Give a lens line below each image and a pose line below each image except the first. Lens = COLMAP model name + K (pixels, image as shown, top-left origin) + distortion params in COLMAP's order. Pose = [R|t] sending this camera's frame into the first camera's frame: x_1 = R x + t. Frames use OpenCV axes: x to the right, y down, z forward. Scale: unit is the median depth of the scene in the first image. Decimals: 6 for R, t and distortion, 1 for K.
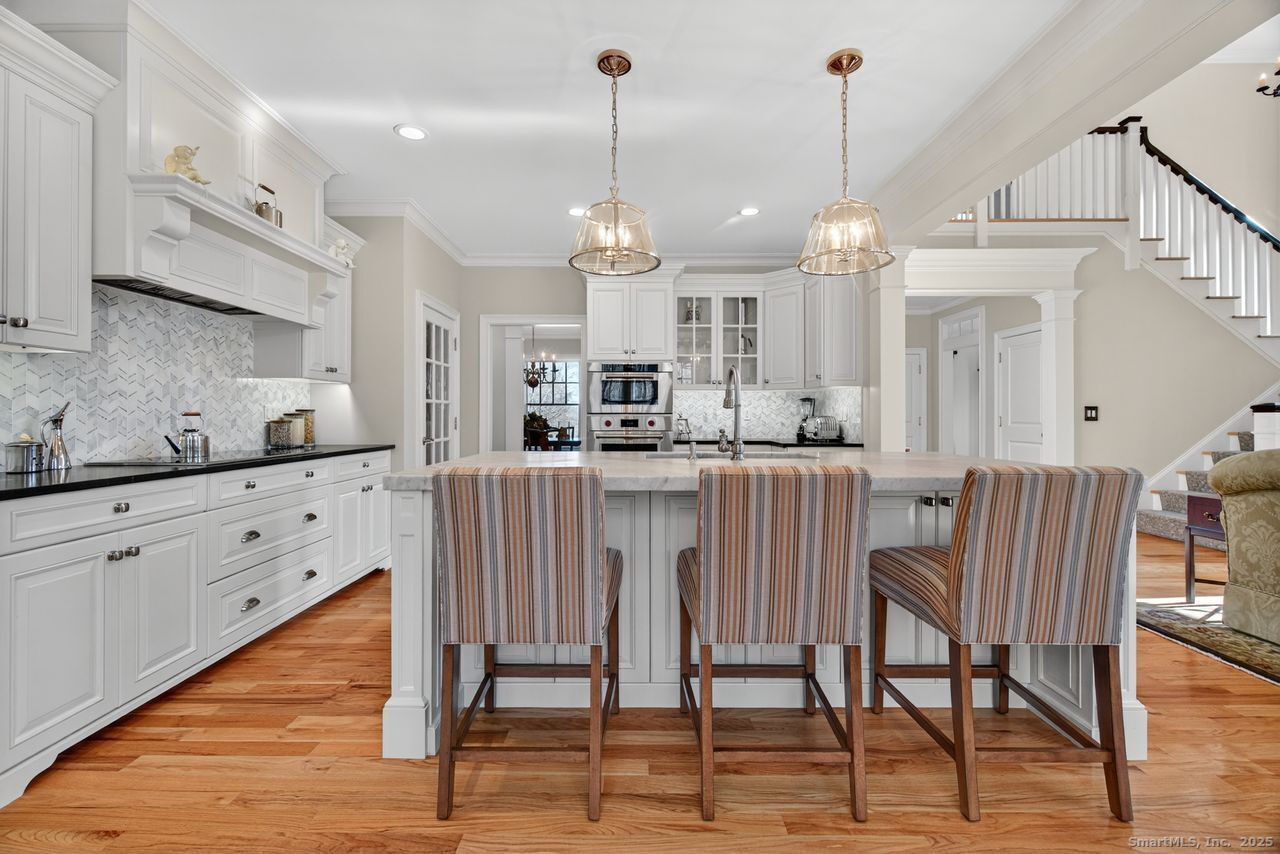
lens RADIAL K [[586.6, 0, 640.0], [0, 586.6, 427.0], [0, 0, 1]] dist [-0.002780, -0.000352]
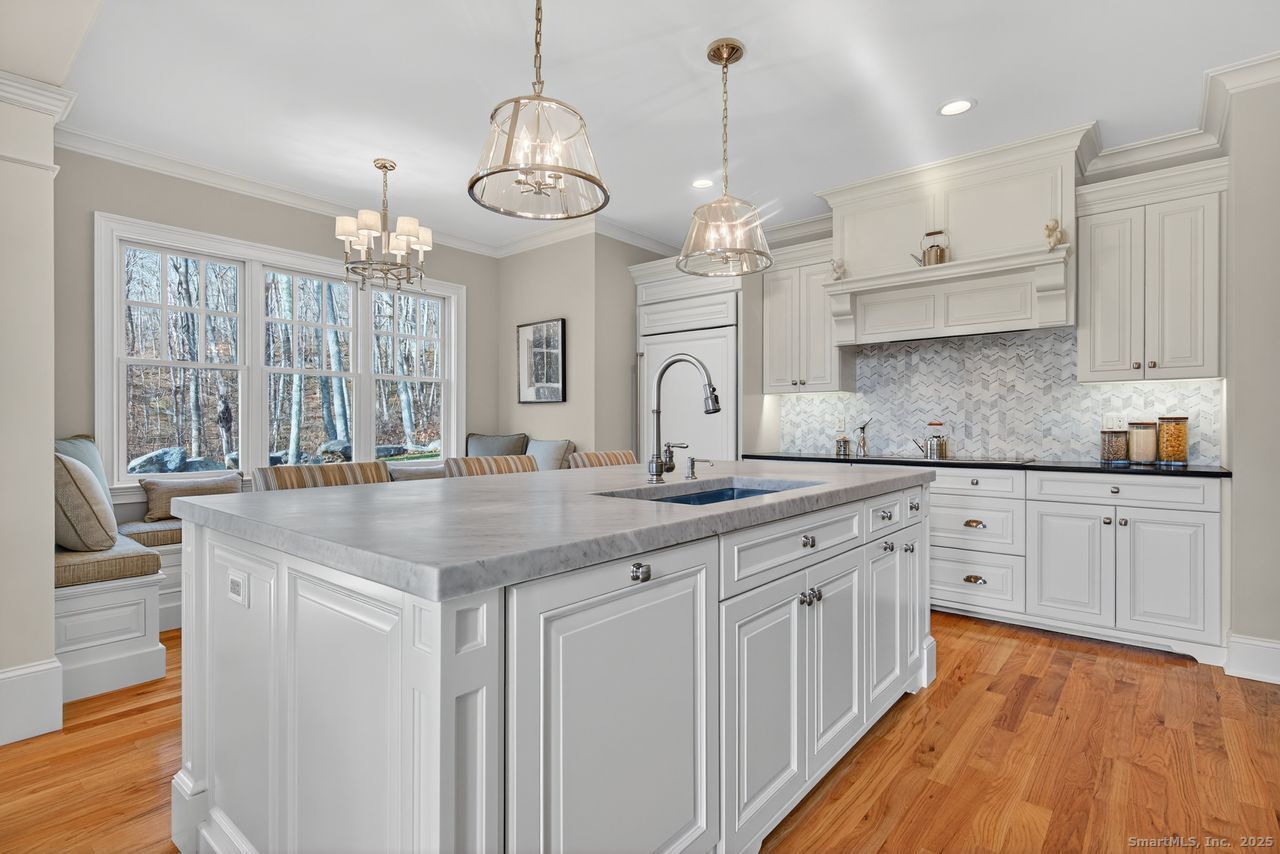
lens RADIAL K [[586.6, 0, 640.0], [0, 586.6, 427.0], [0, 0, 1]] dist [-0.002780, -0.000352]
pose [[-0.660140, 0.003204, -0.751136, 0.620563], [-0.012504, 0.999805, 0.015254, -0.026012], [0.751039, 0.019462, -0.659971, 1.288237]]
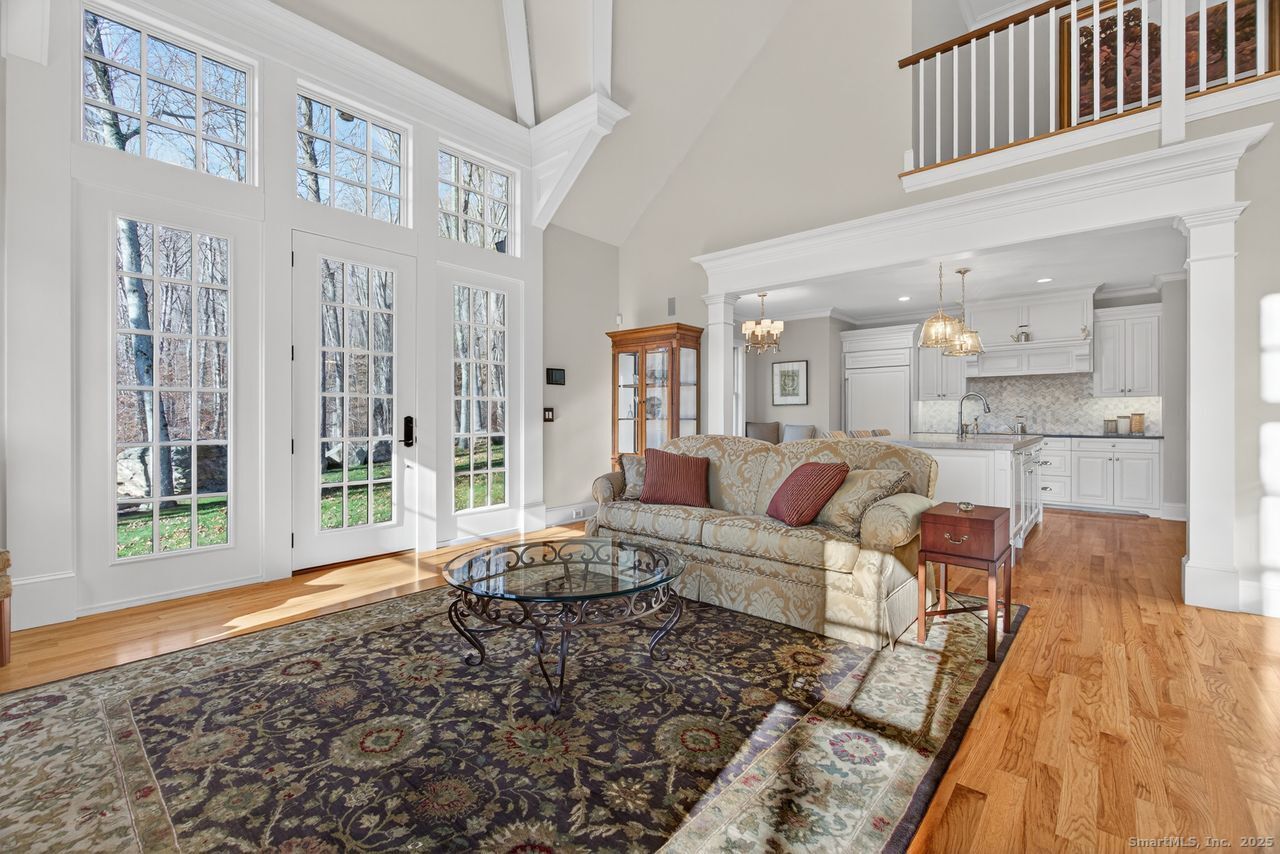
lens RADIAL K [[529.4, 0, 643.0], [0, 529.4, 418.5], [0, 0, 1]] dist [-0.000700, -0.000048]
pose [[-0.647982, 0.004220, -0.761644, 2.065289], [-0.009452, 0.999863, 0.013582, -0.028429], [0.761597, 0.016000, -0.647853, 1.181399]]
